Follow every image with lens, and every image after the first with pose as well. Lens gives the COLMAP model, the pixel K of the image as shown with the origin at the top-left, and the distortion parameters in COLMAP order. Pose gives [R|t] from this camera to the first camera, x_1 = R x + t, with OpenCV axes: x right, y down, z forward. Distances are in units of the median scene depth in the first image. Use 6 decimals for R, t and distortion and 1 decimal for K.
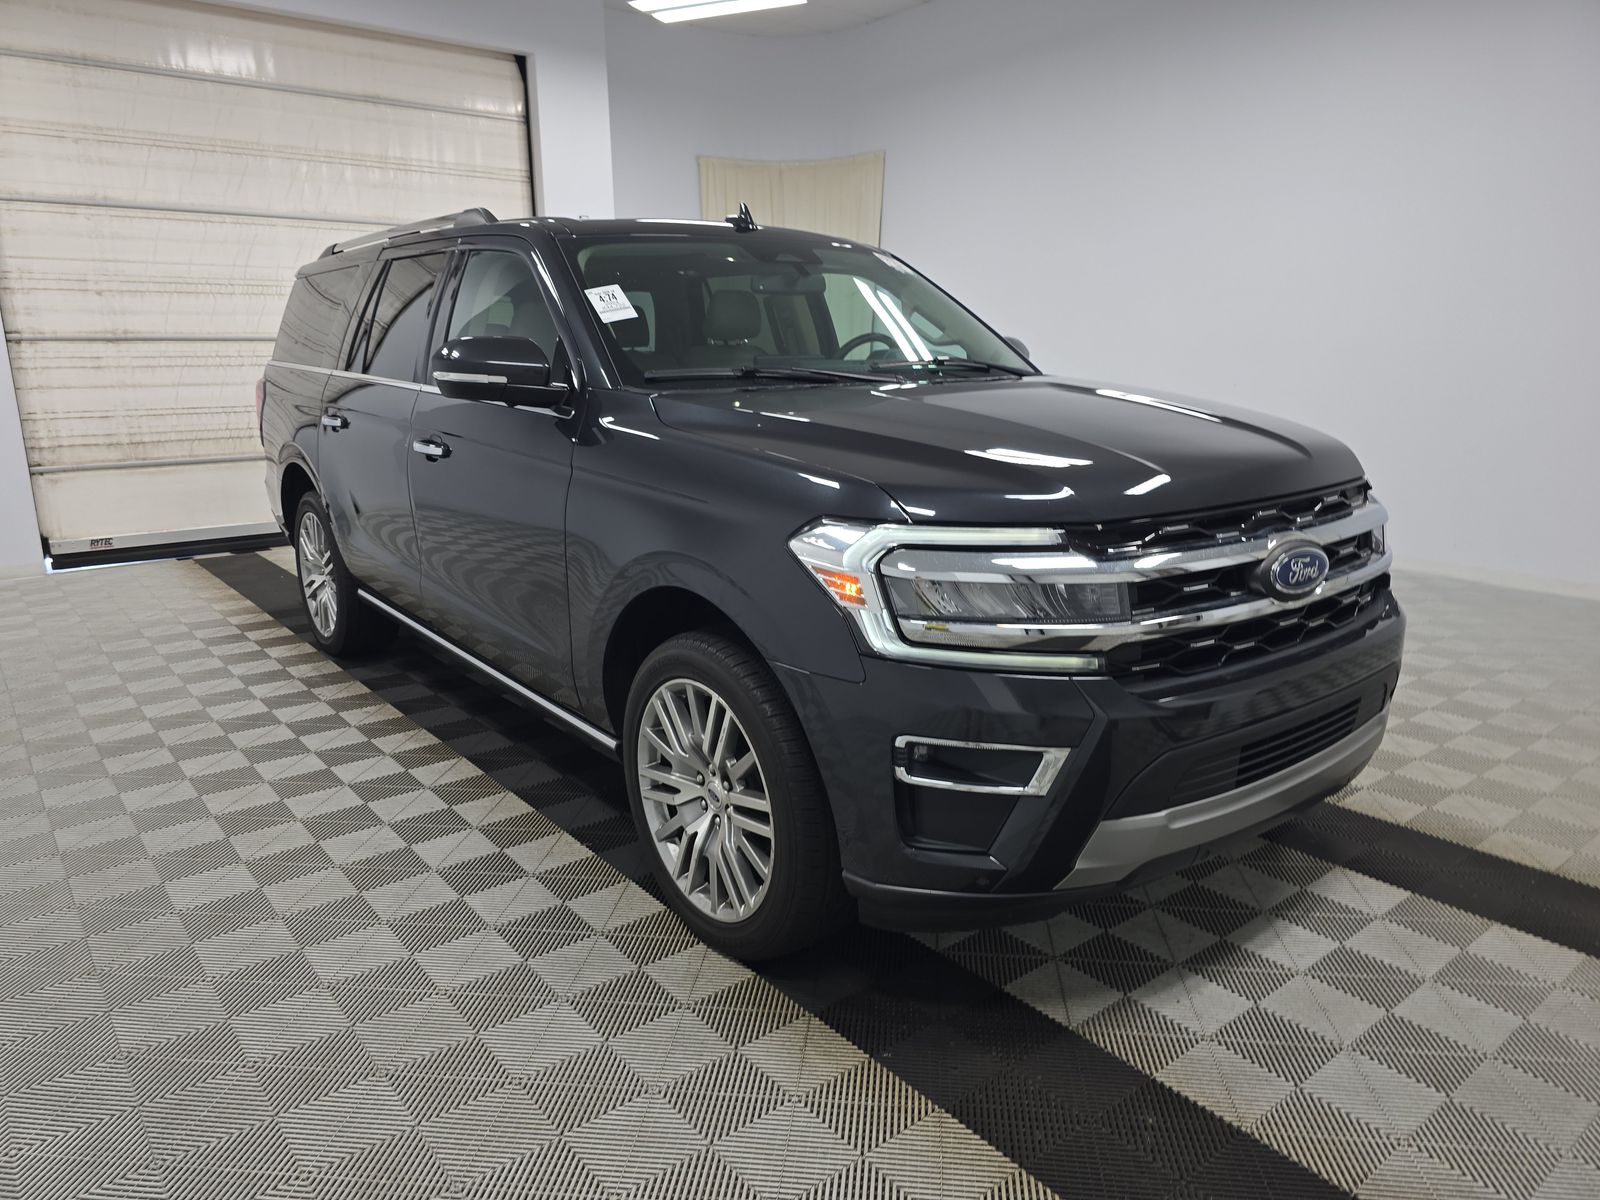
lens RADIAL K [[970.7, 0, 800.0], [0, 970.7, 600.0], [0, 0, 1]] dist [0.026994, -0.029375]
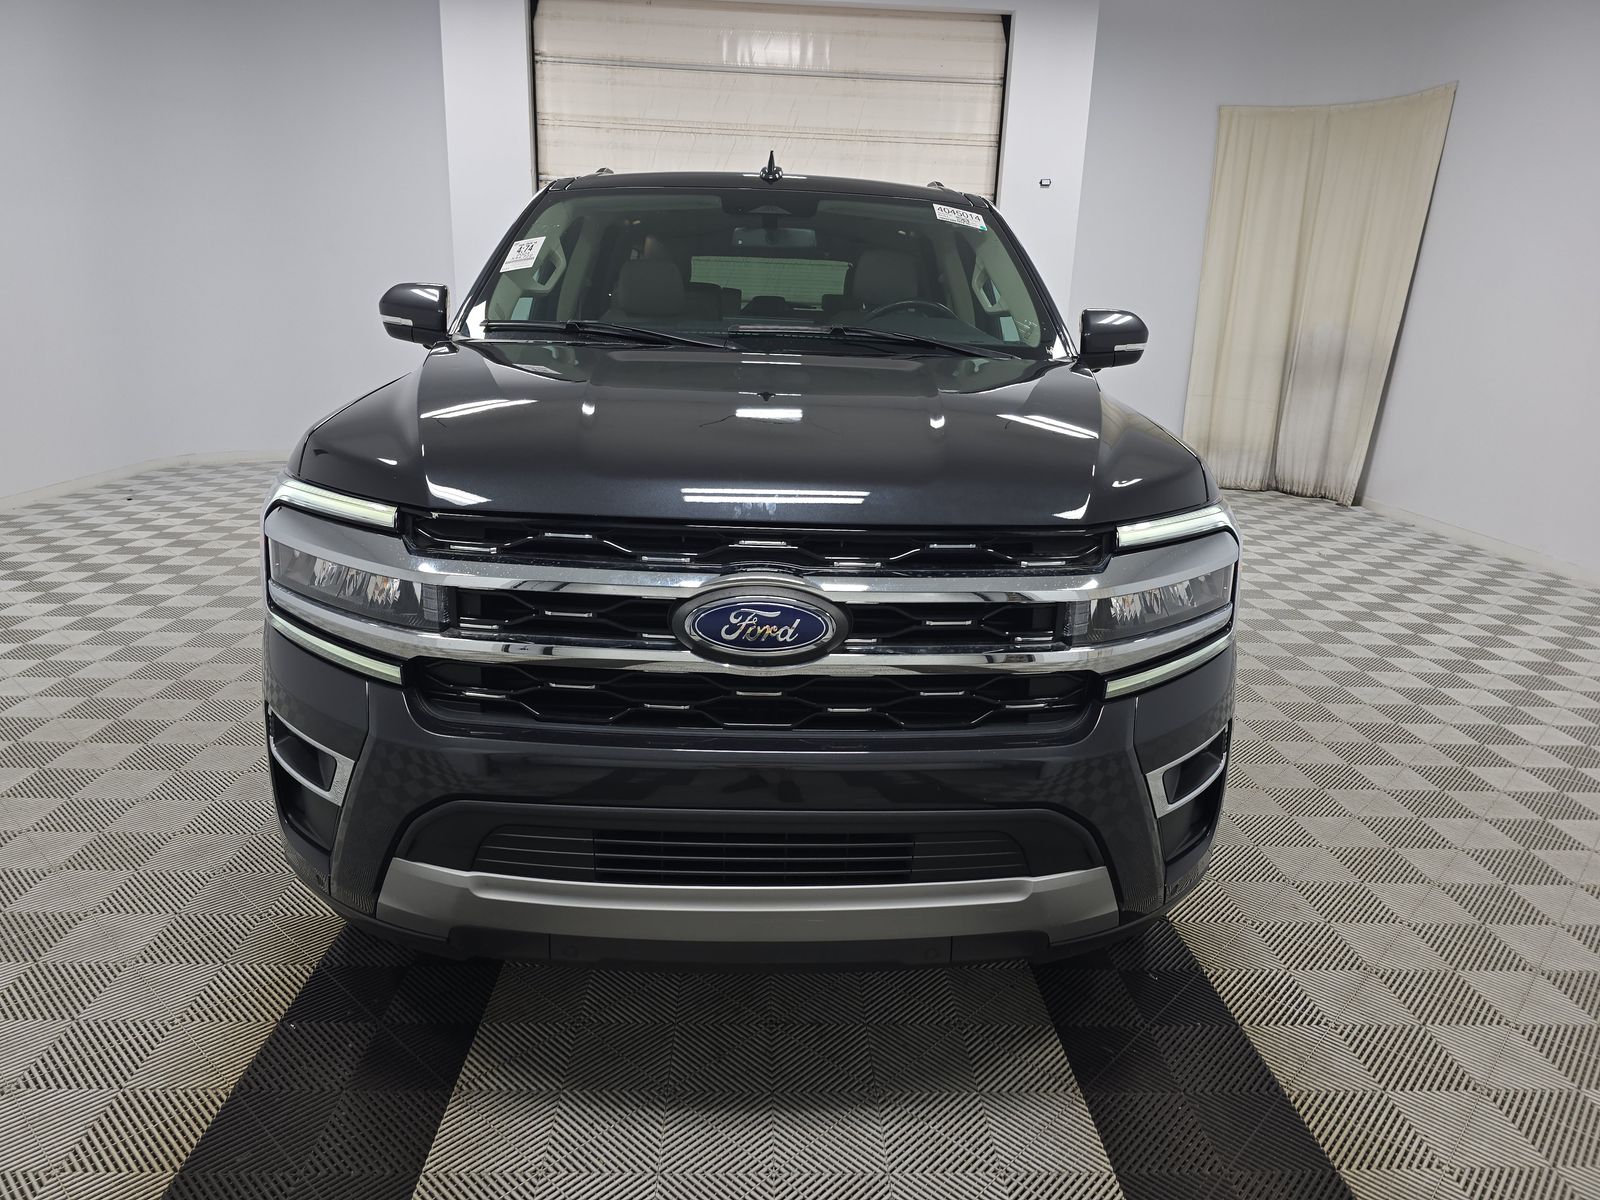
lens RADIAL K [[970.7, 0, 800.0], [0, 970.7, 600.0], [0, 0, 1]] dist [0.026994, -0.029375]
pose [[0.834678, 0.185899, -0.518415, 0.181311], [-0.172249, 0.982203, 0.074878, -0.021207], [0.523108, 0.026797, 0.851845, 0.082952]]
